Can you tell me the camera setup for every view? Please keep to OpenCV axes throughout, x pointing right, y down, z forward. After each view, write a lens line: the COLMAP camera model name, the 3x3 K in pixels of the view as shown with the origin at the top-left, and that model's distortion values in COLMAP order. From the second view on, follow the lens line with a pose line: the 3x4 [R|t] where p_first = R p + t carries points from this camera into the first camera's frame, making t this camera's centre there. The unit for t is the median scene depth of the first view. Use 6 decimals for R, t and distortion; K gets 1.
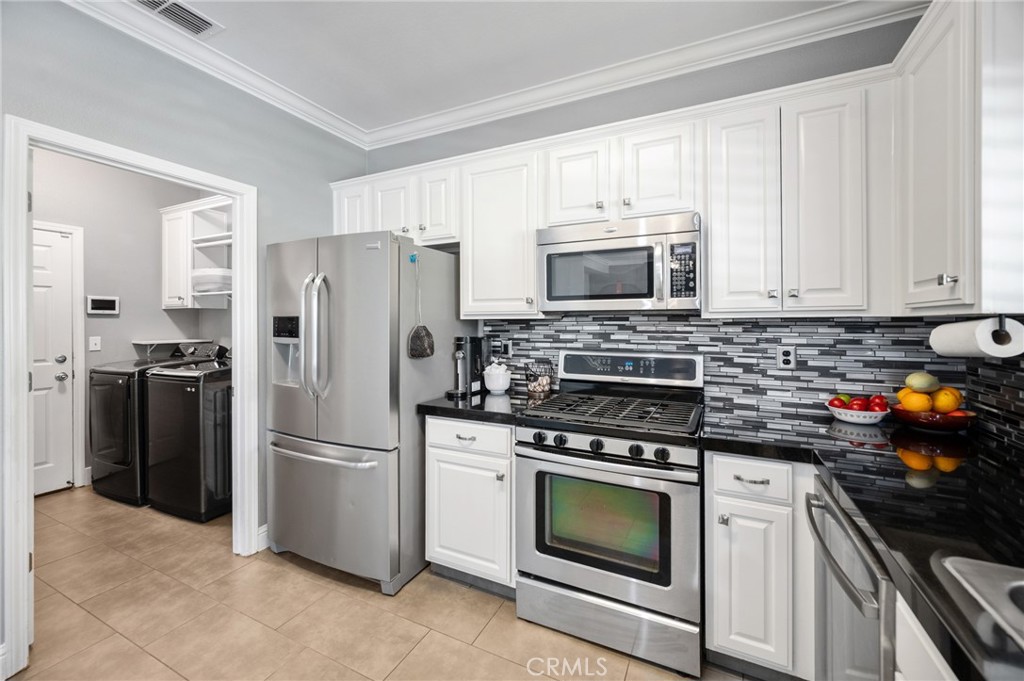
lens RADIAL K [[409.8, 0, 517.5], [0, 409.8, 322.3], [0, 0, 1]] dist [0.000506, -0.001087]
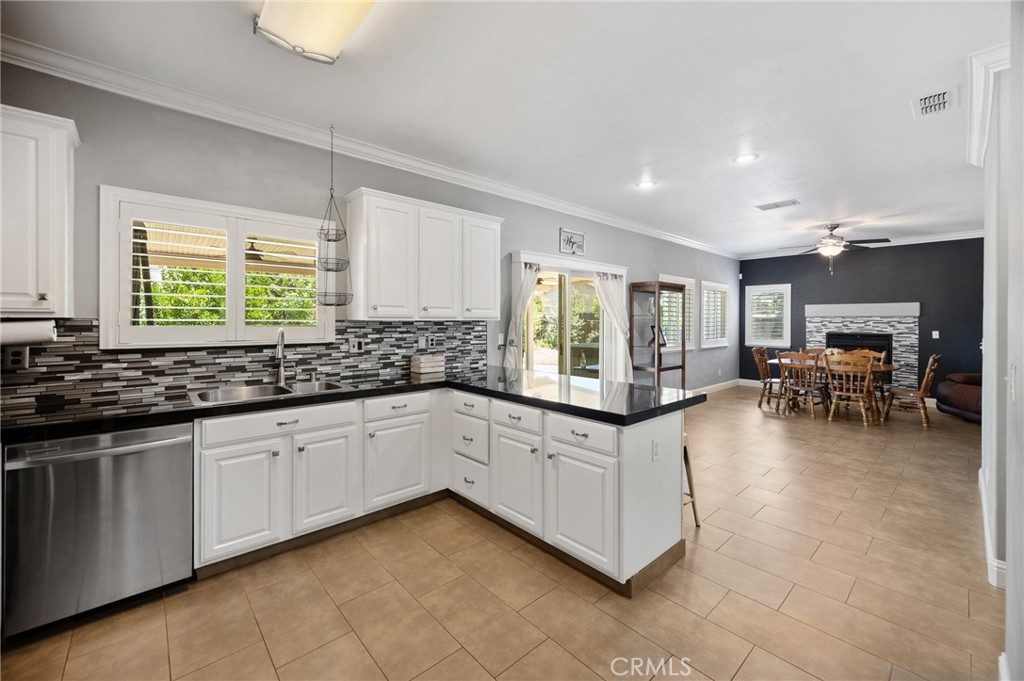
lens RADIAL K [[409.8, 0, 513.3], [0, 409.8, 322.5], [0, 0, 1]] dist [0.000506, -0.001087]
pose [[-0.926319, -0.003025, 0.376729, -0.719951], [0.000363, 0.999960, 0.008921, -0.007082], [-0.376741, 0.008400, -0.926281, 0.972733]]
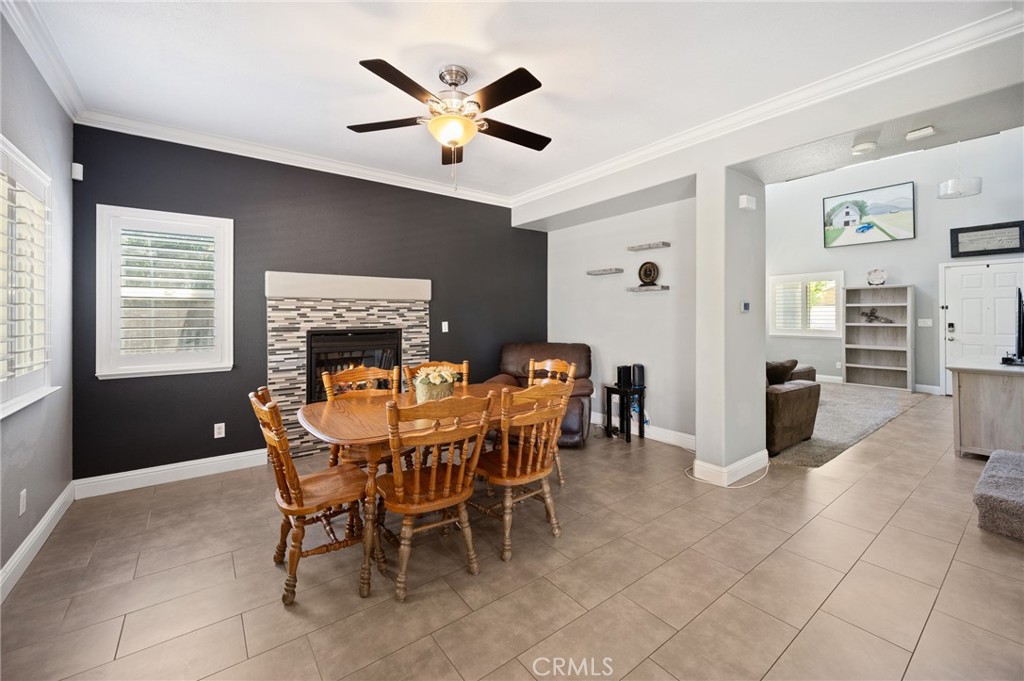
lens RADIAL K [[409.8, 0, 510.8], [0, 409.8, 312.9], [0, 0, 1]] dist [0.000506, -0.001087]
pose [[-0.446392, 0.001035, -0.894837, -0.705962], [-0.003042, 0.999992, 0.002674, 0.030491], [0.894832, 0.003915, -0.446385, -1.745737]]
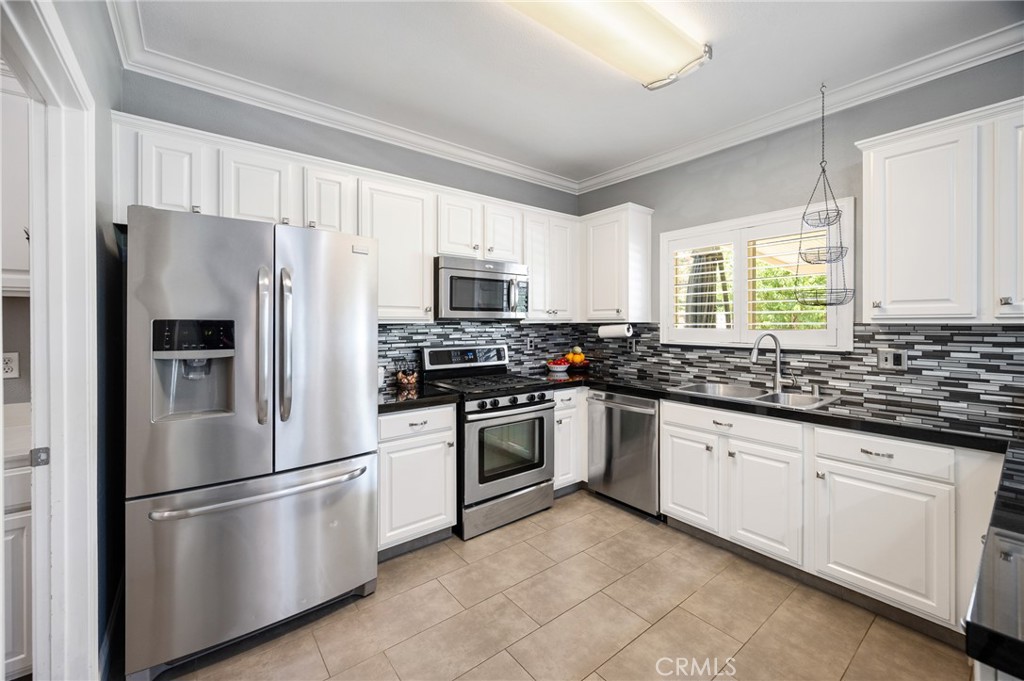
lens RADIAL K [[409.8, 0, 515.3], [0, 409.8, 324.9], [0, 0, 1]] dist [0.000506, -0.001087]
pose [[0.434459, -0.002122, 0.900689, -1.002780], [0.004843, 0.999988, 0.000020, -0.002768], [-0.900678, 0.004354, 0.434465, 0.213877]]
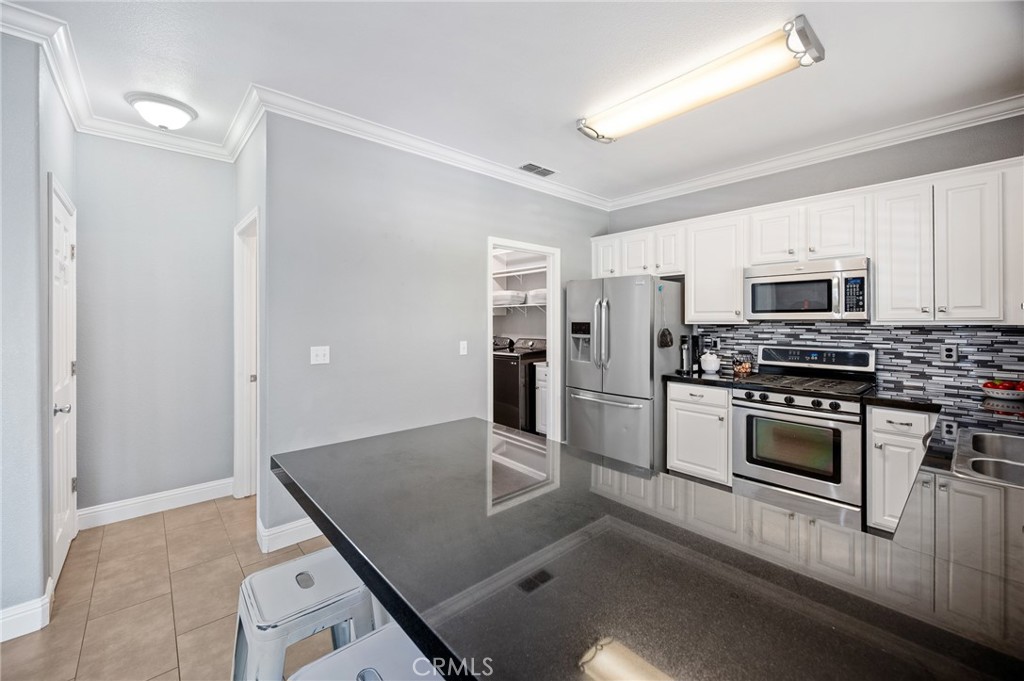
lens RADIAL K [[409.8, 0, 513.0], [0, 409.8, 322.0], [0, 0, 1]] dist [0.000506, -0.001087]
pose [[0.924592, 0.001690, -0.380954, -0.170117], [-0.001344, 0.999998, 0.001175, -0.017883], [0.380955, -0.000574, 0.924593, -0.782157]]
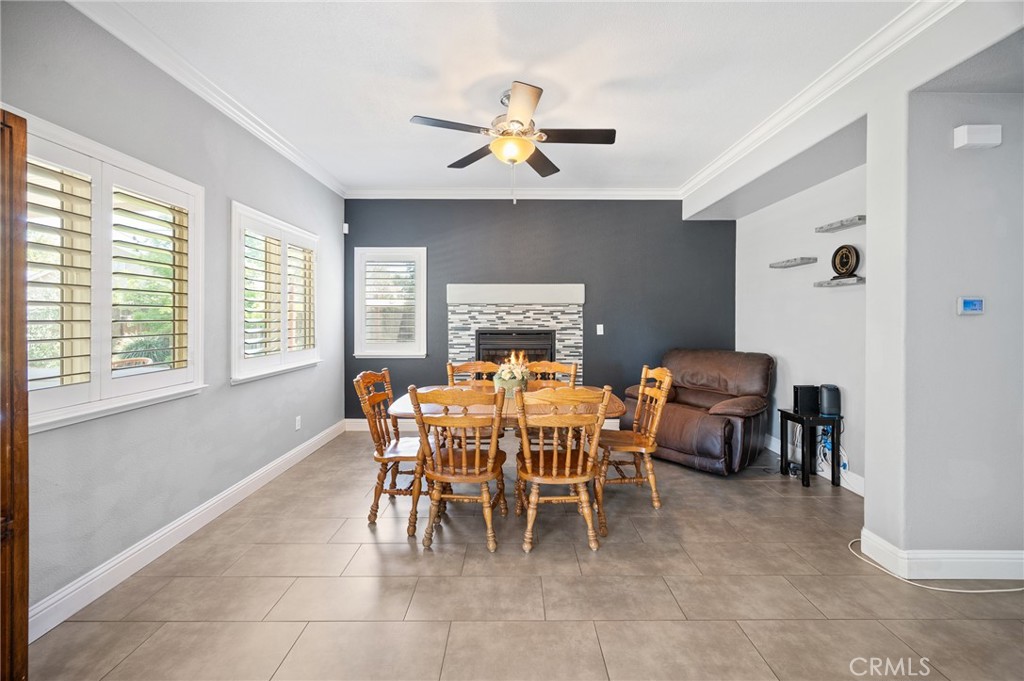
lens RADIAL K [[409.8, 0, 520.6], [0, 409.8, 316.1], [0, 0, 1]] dist [0.000506, -0.001087]
pose [[-0.891869, 0.001675, -0.452291, -1.115957], [-0.000389, 0.999990, 0.004470, 0.029679], [0.452294, 0.004163, -0.891859, -1.265259]]
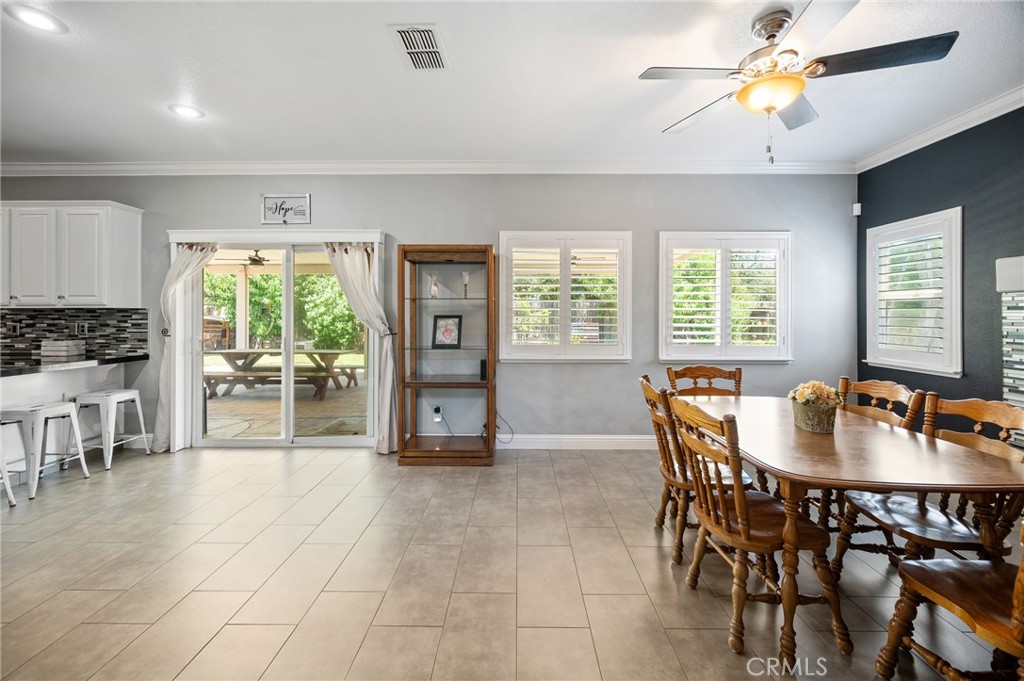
lens RADIAL K [[409.8, 0, 512.1], [0, 409.8, 311.5], [0, 0, 1]] dist [0.000506, -0.001087]
pose [[-0.430011, 0.008060, 0.902788, -2.253934], [0.004989, 0.999966, -0.006552, 0.035253], [-0.902810, 0.001687, -0.430037, -1.444993]]
